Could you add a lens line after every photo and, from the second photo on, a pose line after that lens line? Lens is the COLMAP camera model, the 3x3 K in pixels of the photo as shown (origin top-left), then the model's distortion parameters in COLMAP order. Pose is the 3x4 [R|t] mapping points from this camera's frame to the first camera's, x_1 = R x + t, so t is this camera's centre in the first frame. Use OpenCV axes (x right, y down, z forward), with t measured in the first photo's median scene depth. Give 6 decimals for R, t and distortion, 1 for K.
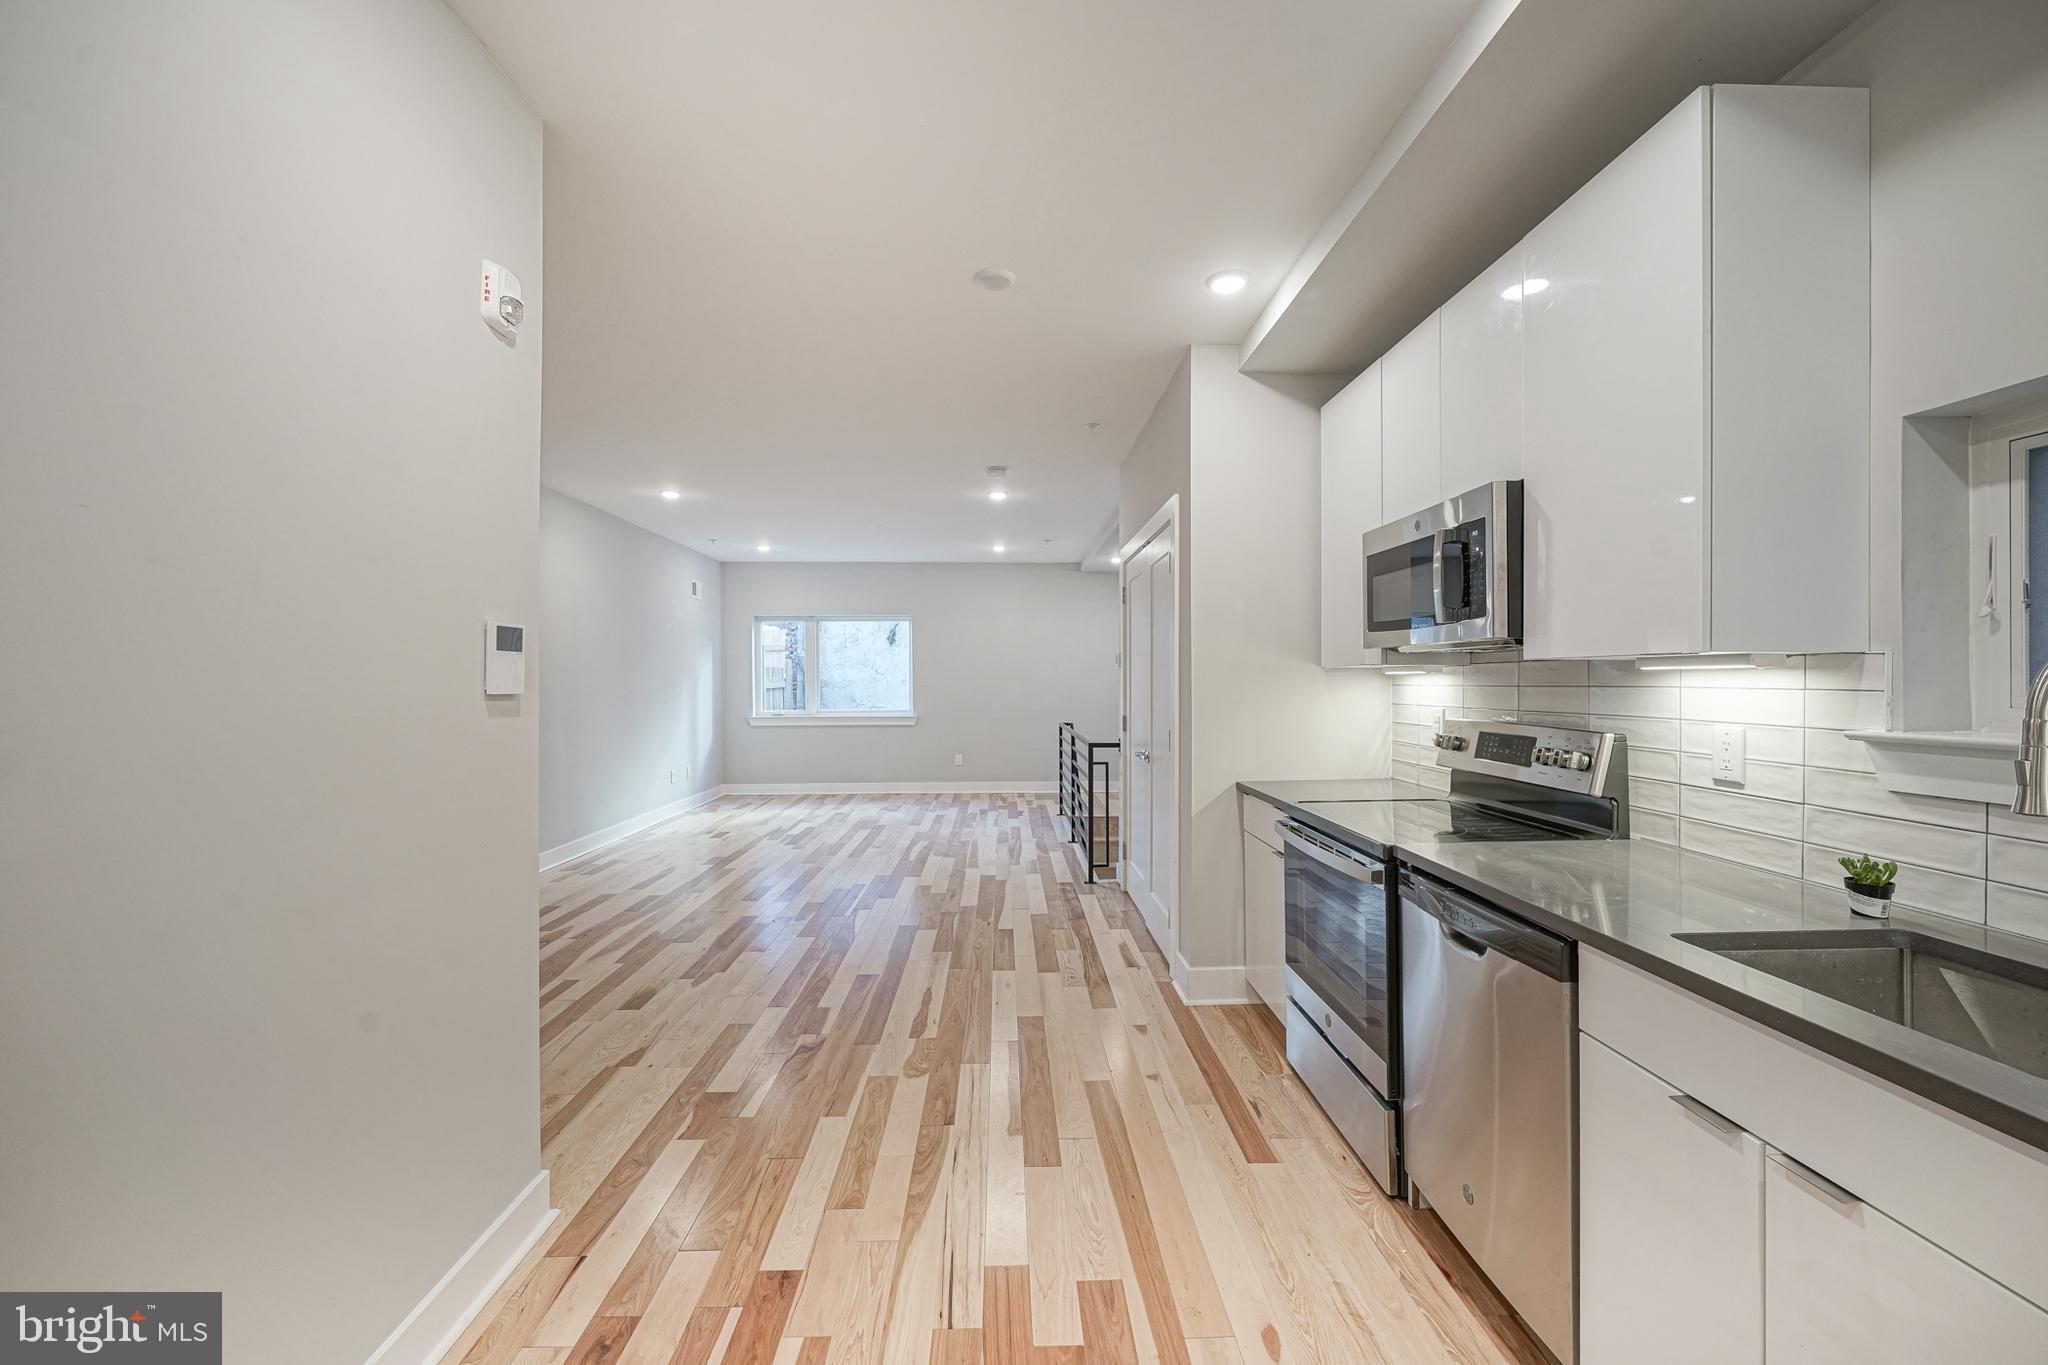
lens RADIAL K [[823.1, 0, 1024.0], [0, 823.1, 682.5], [0, 0, 1]] dist [-0.002170, 0.000675]
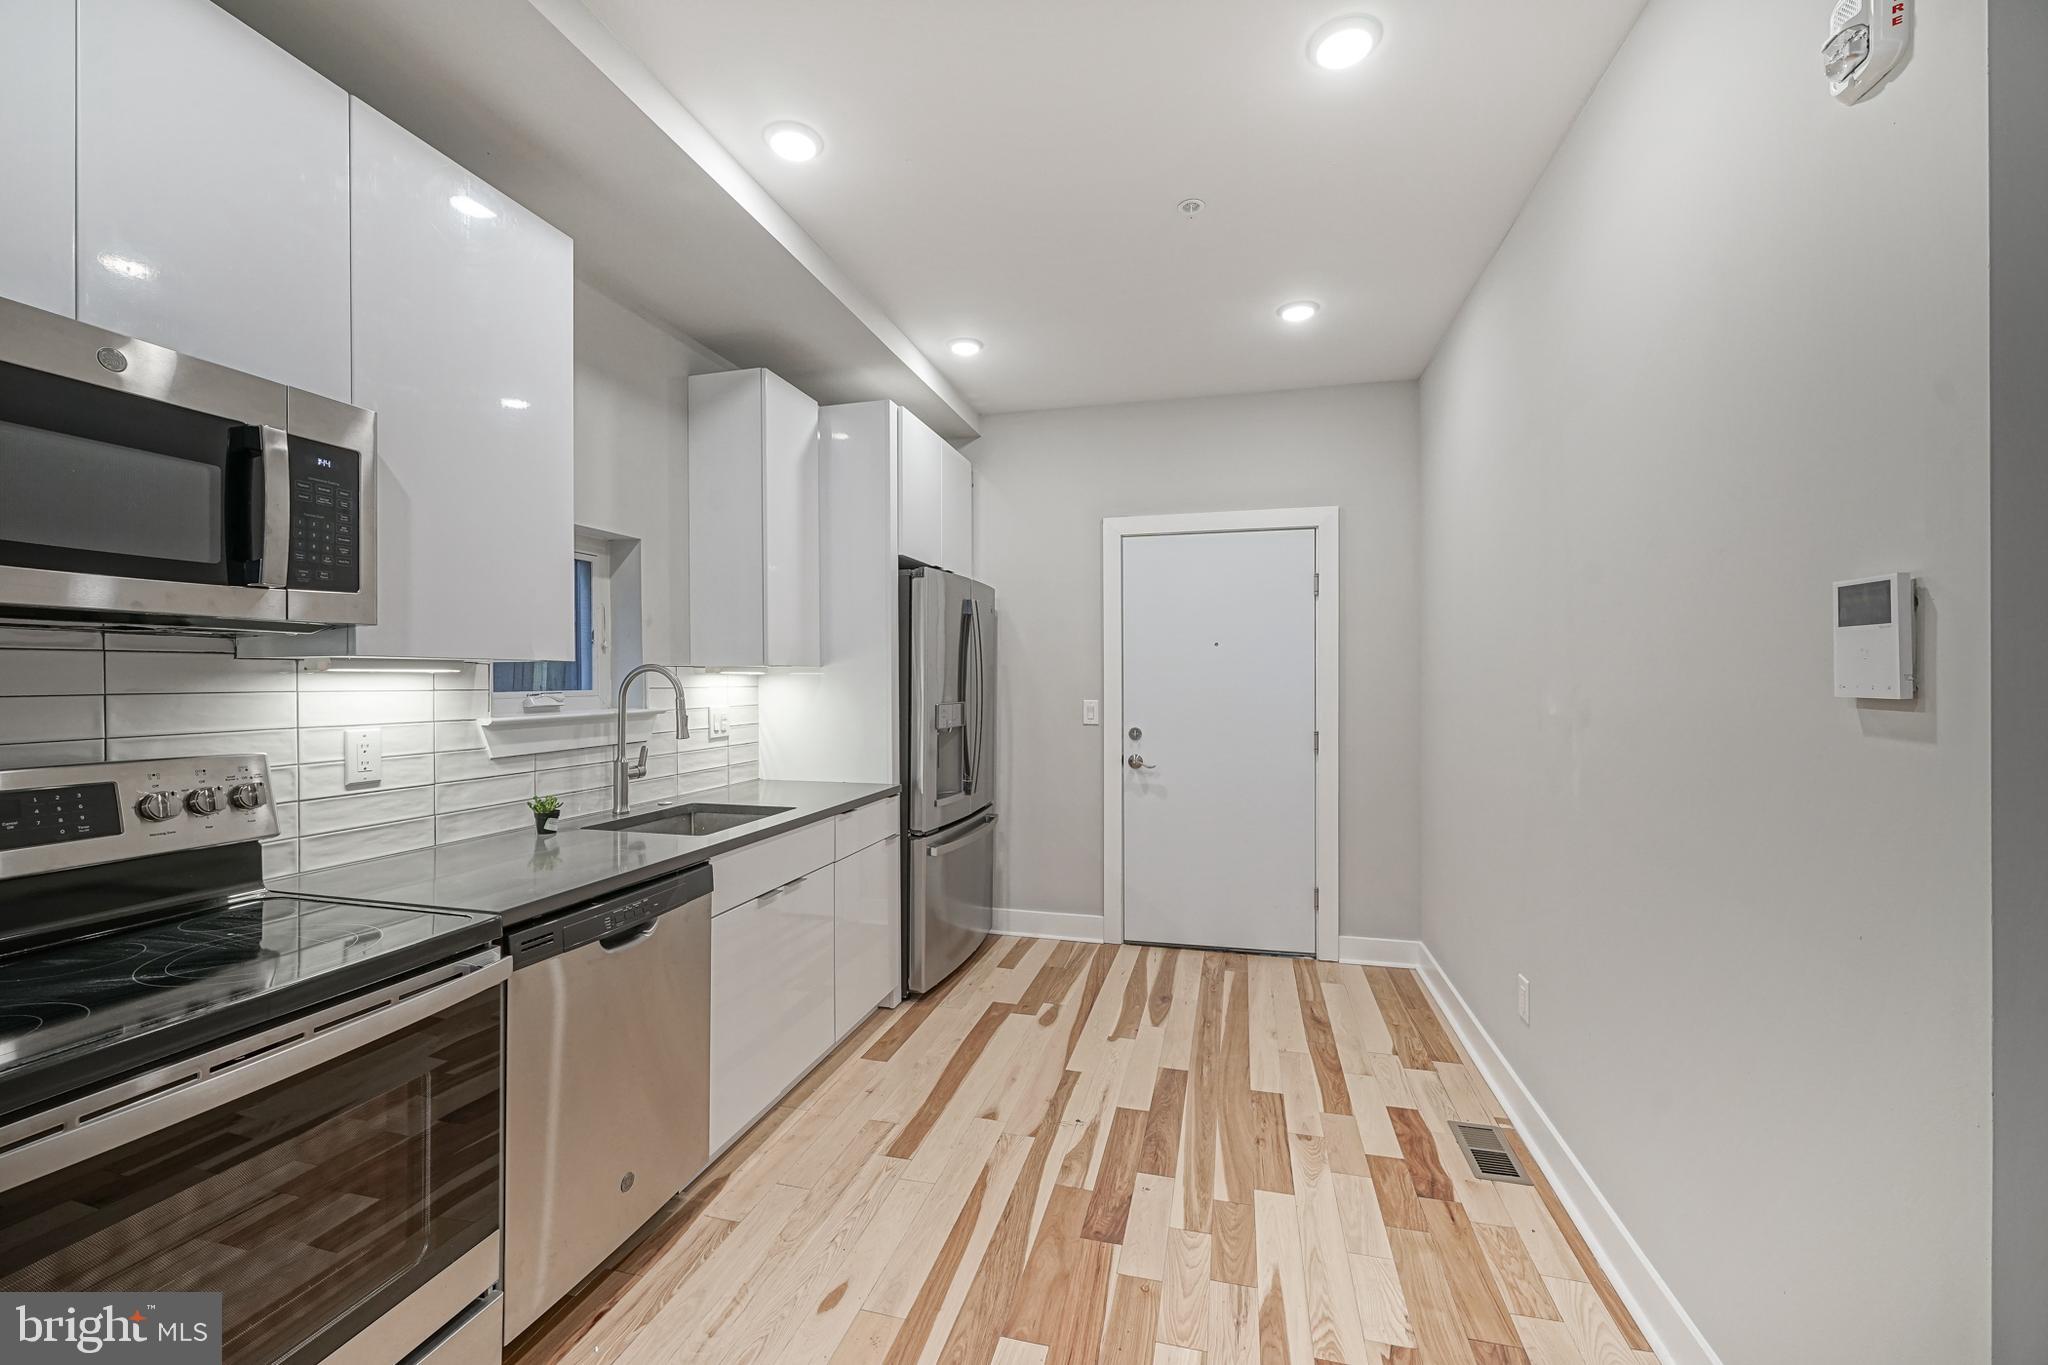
lens RADIAL K [[823.1, 0, 1024.0], [0, 823.1, 682.5], [0, 0, 1]] dist [-0.002170, 0.000675]
pose [[-0.962736, 0.005282, 0.270390, -0.140466], [0.007485, 0.999947, 0.007117, -0.003550], [-0.270338, 0.008876, -0.962724, 1.182994]]
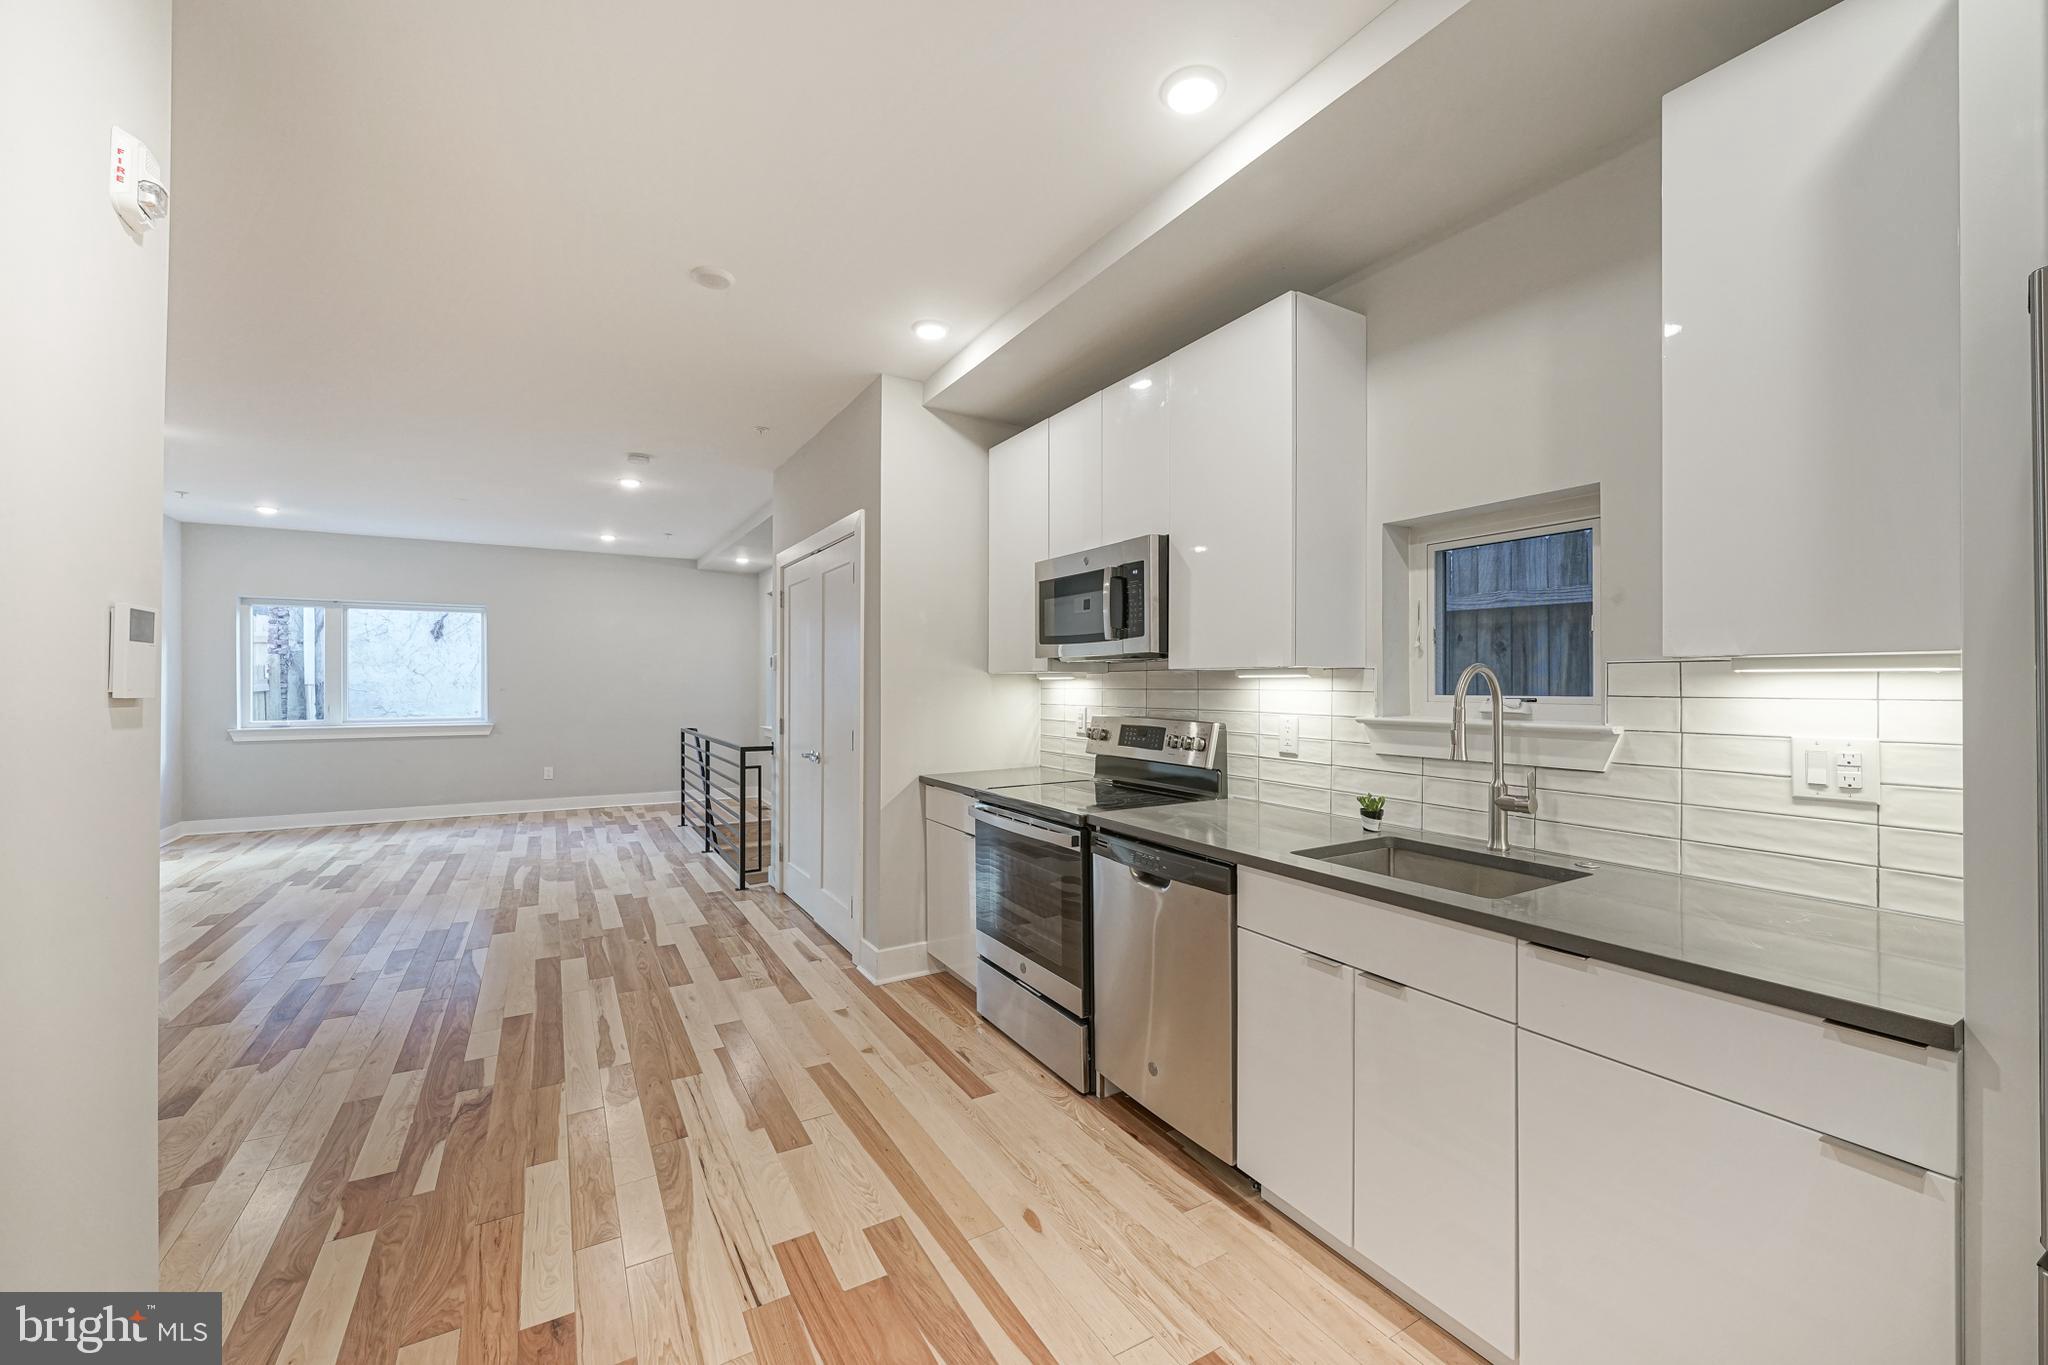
lens RADIAL K [[823.1, 0, 1024.0], [0, 823.1, 682.5], [0, 0, 1]] dist [-0.002170, 0.000675]
pose [[0.875239, 0.004983, 0.483665, -0.187966], [-0.002710, 0.999982, -0.005398, 0.001204], [-0.483683, 0.003414, 0.875237, -0.046340]]
